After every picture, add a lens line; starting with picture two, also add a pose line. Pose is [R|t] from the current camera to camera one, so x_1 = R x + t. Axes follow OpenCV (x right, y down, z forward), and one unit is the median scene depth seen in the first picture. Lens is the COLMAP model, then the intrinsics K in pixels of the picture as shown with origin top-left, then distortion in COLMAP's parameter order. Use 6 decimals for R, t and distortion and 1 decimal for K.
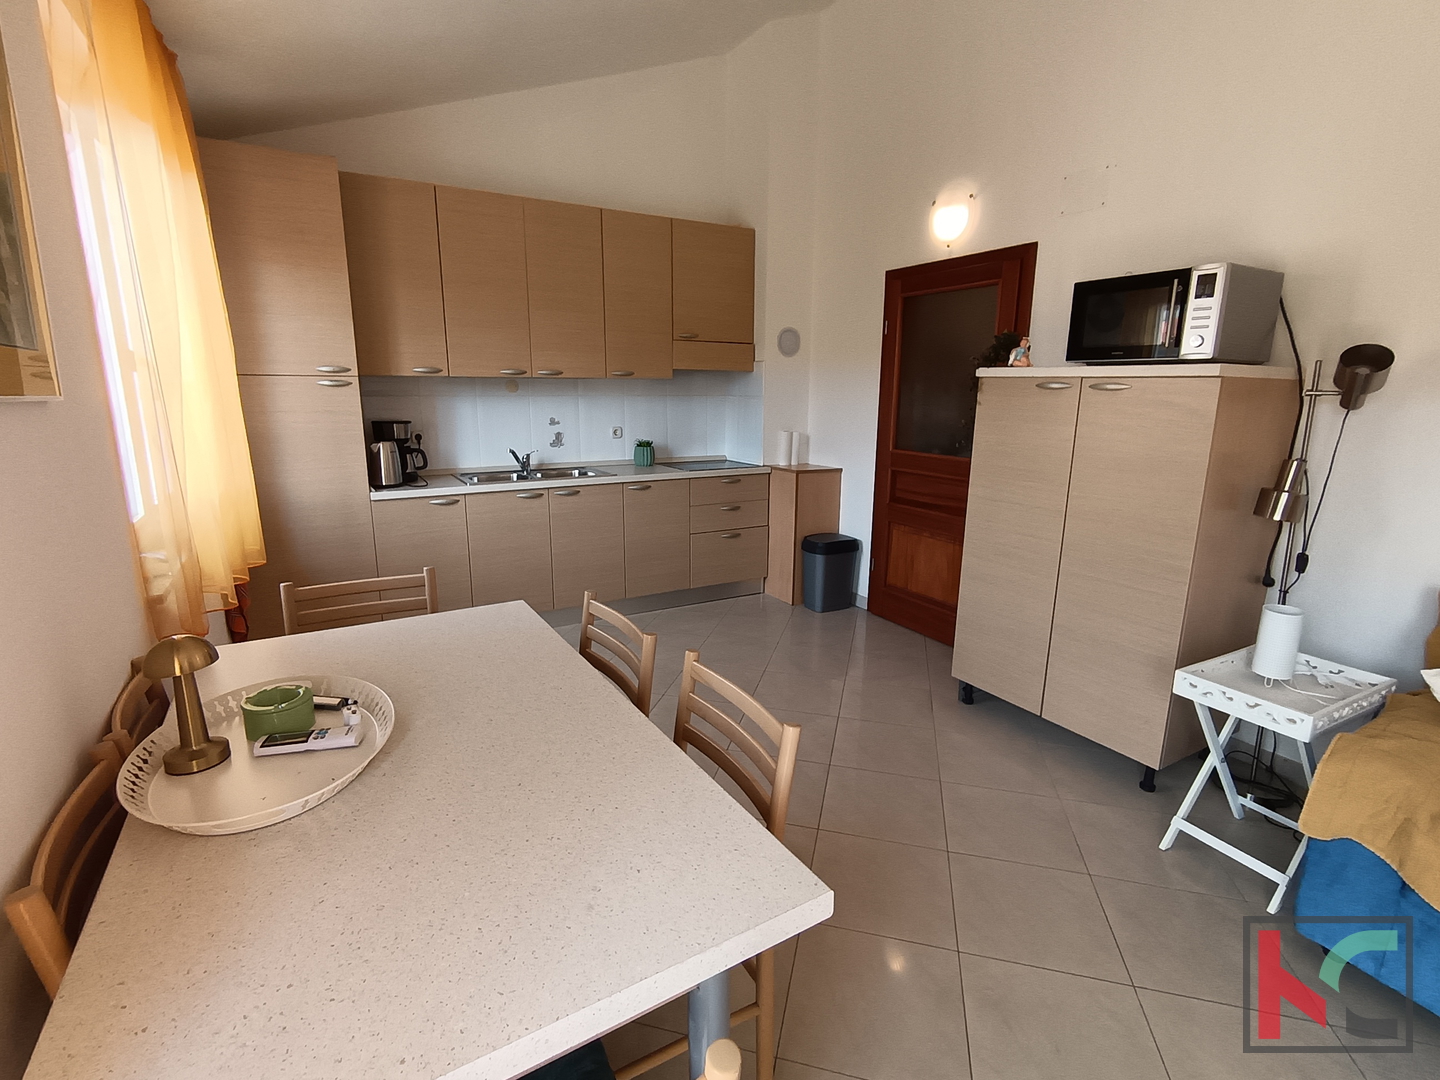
lens RADIAL K [[684.6, 0, 716.0], [0, 684.6, 528.0], [0, 0, 1]] dist [-0.000979, 0.000939]
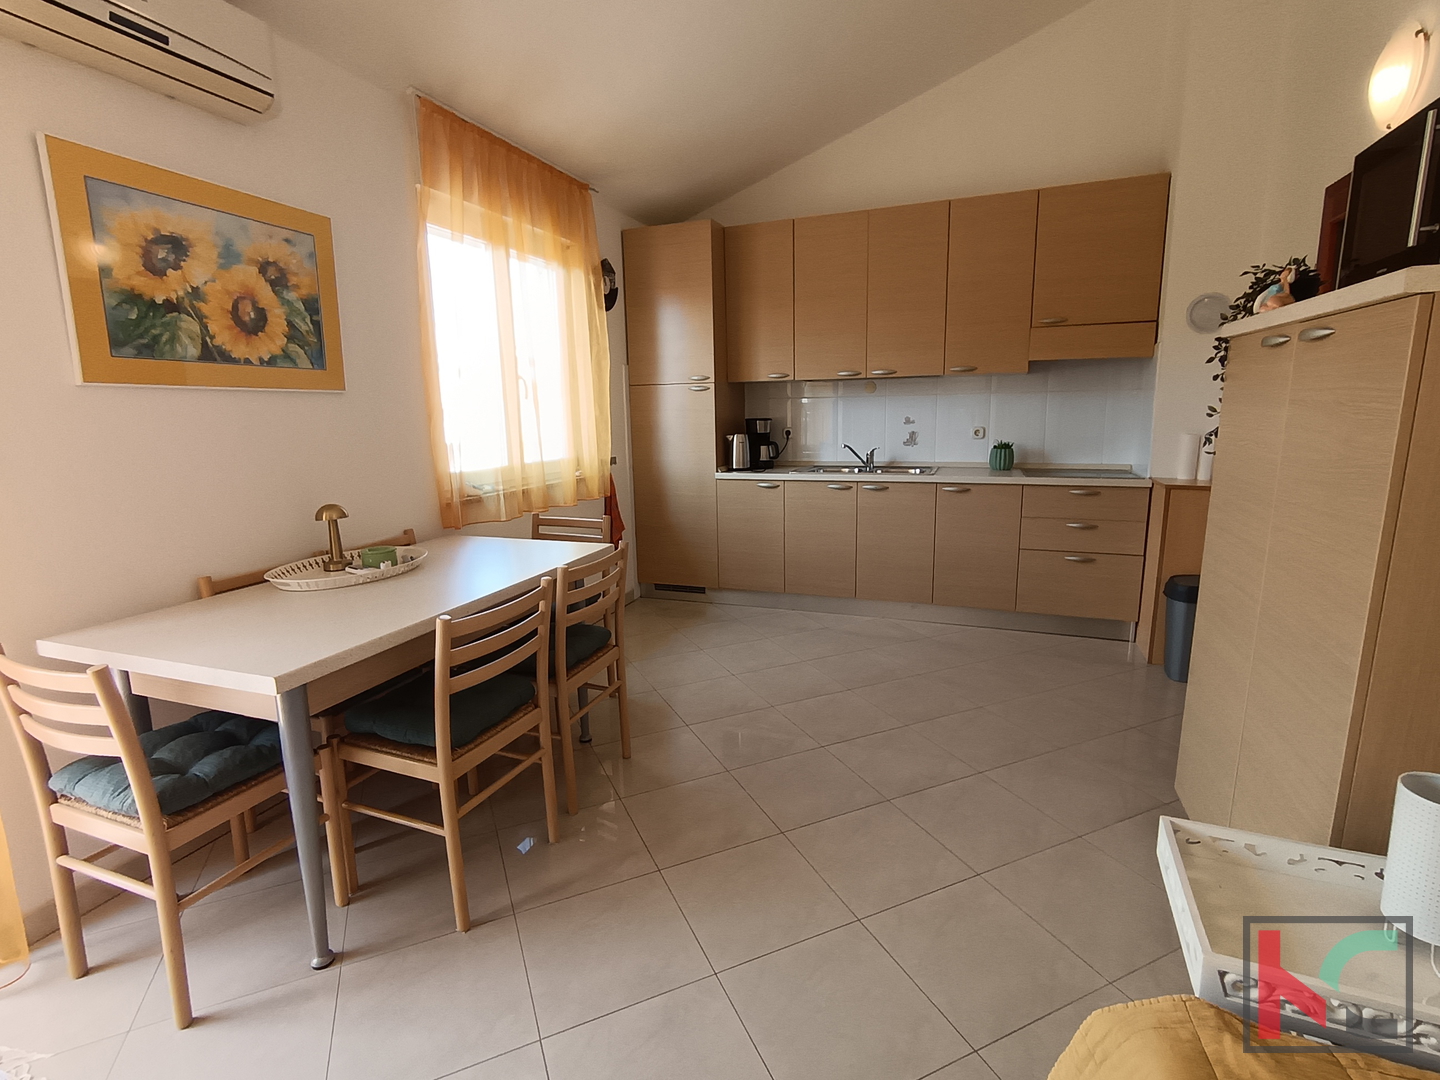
lens RADIAL K [[684.6, 0, 717.6], [0, 684.6, 527.6], [0, 0, 1]] dist [-0.000979, 0.000939]
pose [[0.623495, 0.118474, -0.772798, 0.418687], [-0.134484, 0.989971, 0.043266, -0.004268], [0.770174, 0.076953, 0.633175, 0.160213]]
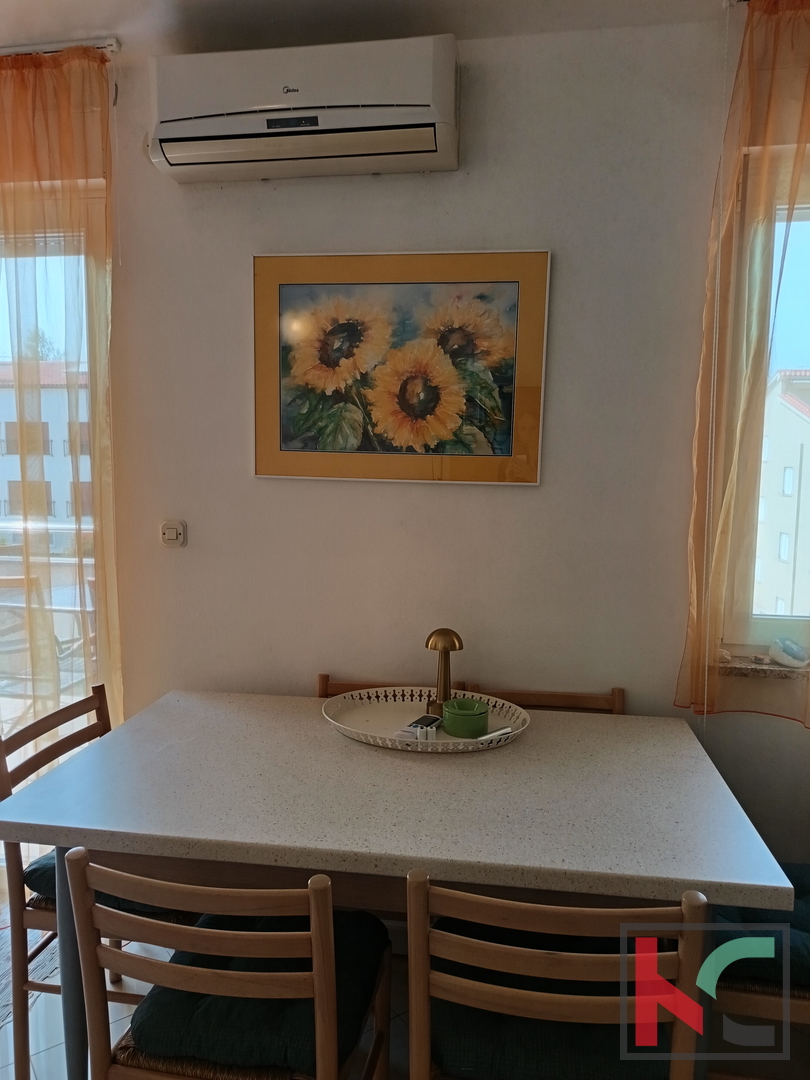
lens RADIAL K [[747.1, 0, 410.2], [0, 747.1, 545.6], [0, 0, 1]] dist [0.016893, -0.008193]
pose [[-0.633161, 0.071268, -0.770732, 0.159817], [-0.170441, 0.958473, 0.228647, -0.111936], [0.755021, 0.276135, -0.594721, 0.519357]]
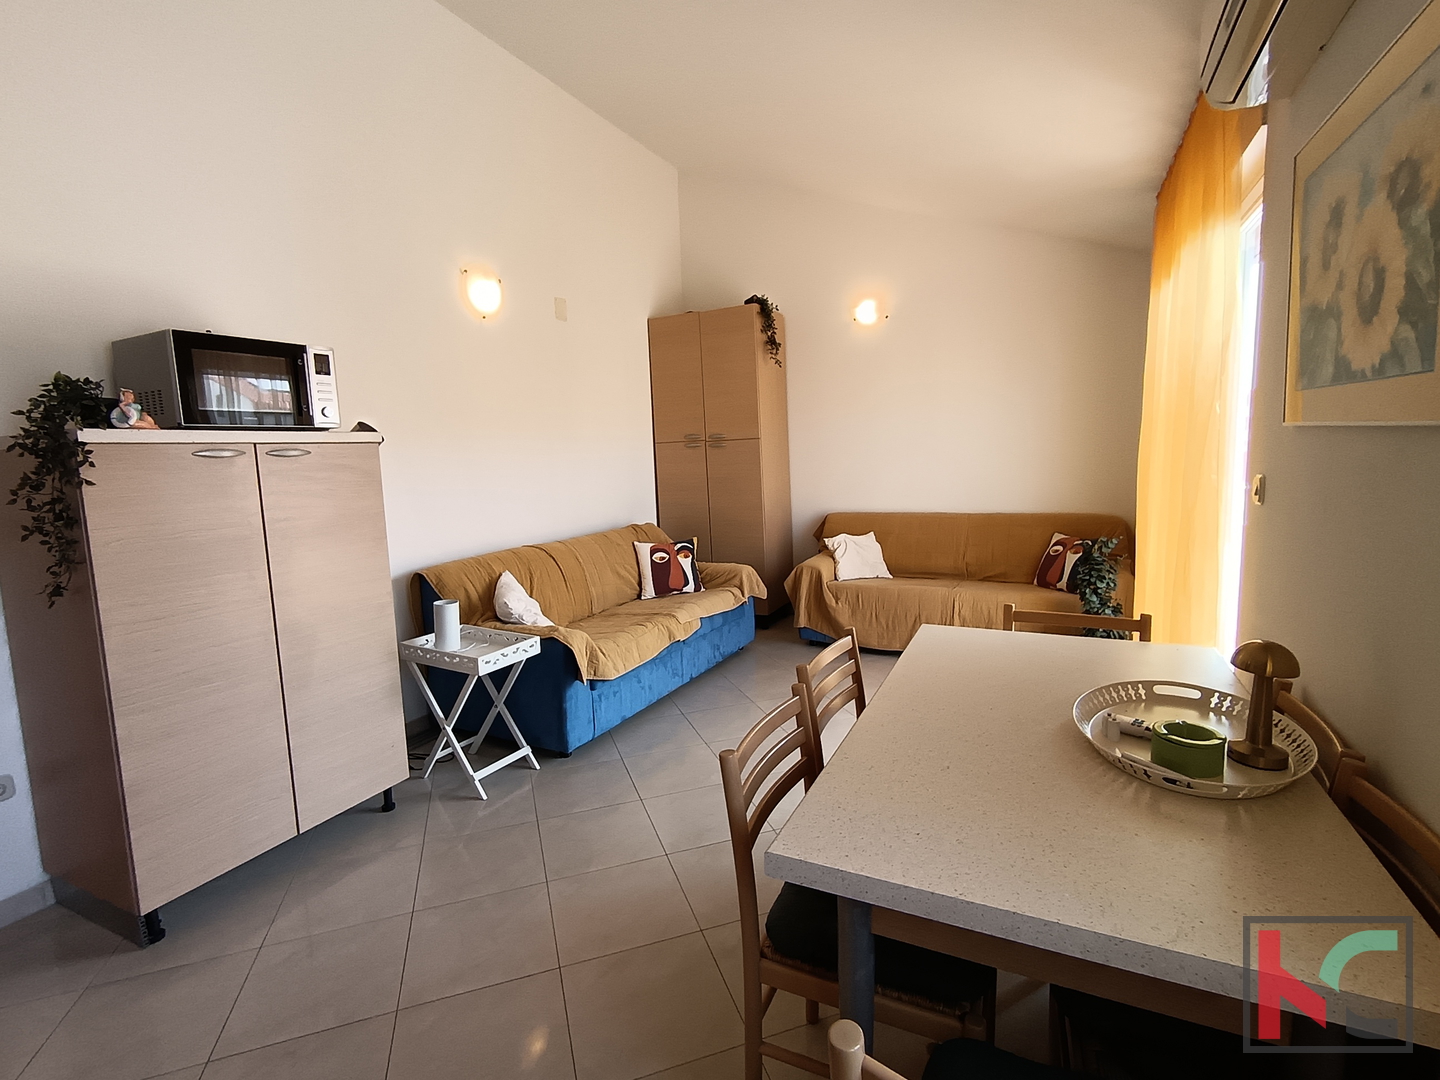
lens RADIAL K [[684.6, 0, 719.9], [0, 684.6, 529.9], [0, 0, 1]] dist [-0.000979, 0.000939]
pose [[-0.551926, -0.085450, 0.829504, -0.326810], [0.199737, 0.952233, 0.230992, -0.119243], [-0.809619, 0.293173, -0.508494, 0.600491]]
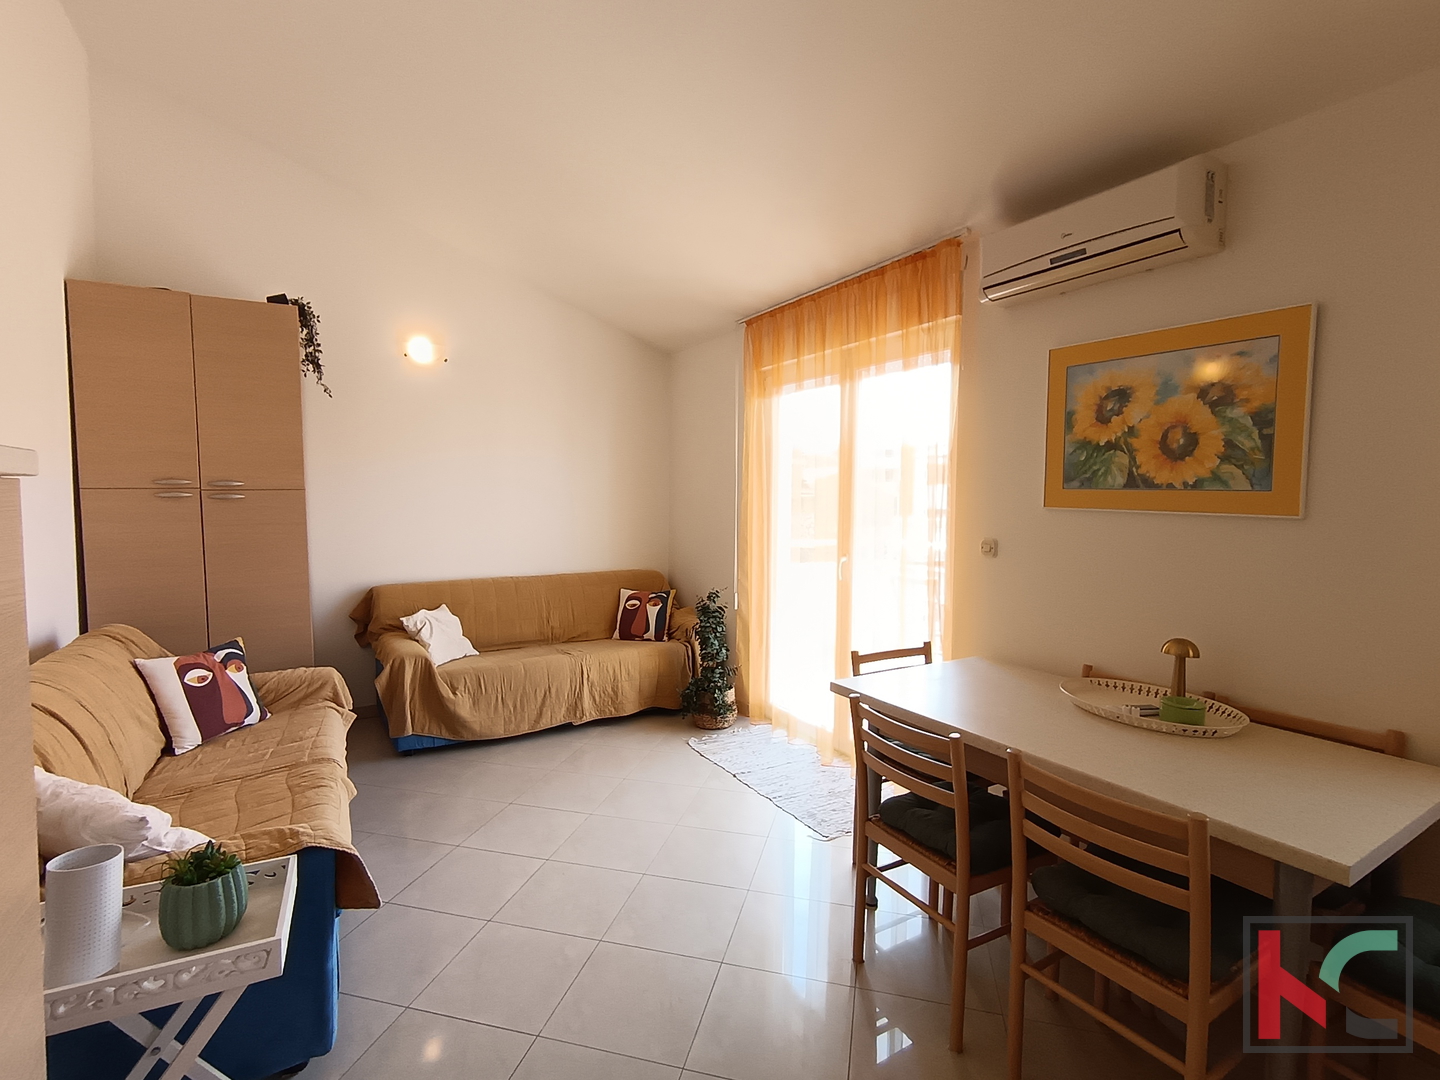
lens RADIAL K [[684.6, 0, 711.3], [0, 684.6, 529.6], [0, 0, 1]] dist [-0.000979, 0.000939]
pose [[-0.999907, -0.013624, 0.000612, 0.136116], [-0.013029, 0.967619, 0.252078, -0.158879], [-0.004027, 0.252047, -0.967707, 0.743683]]
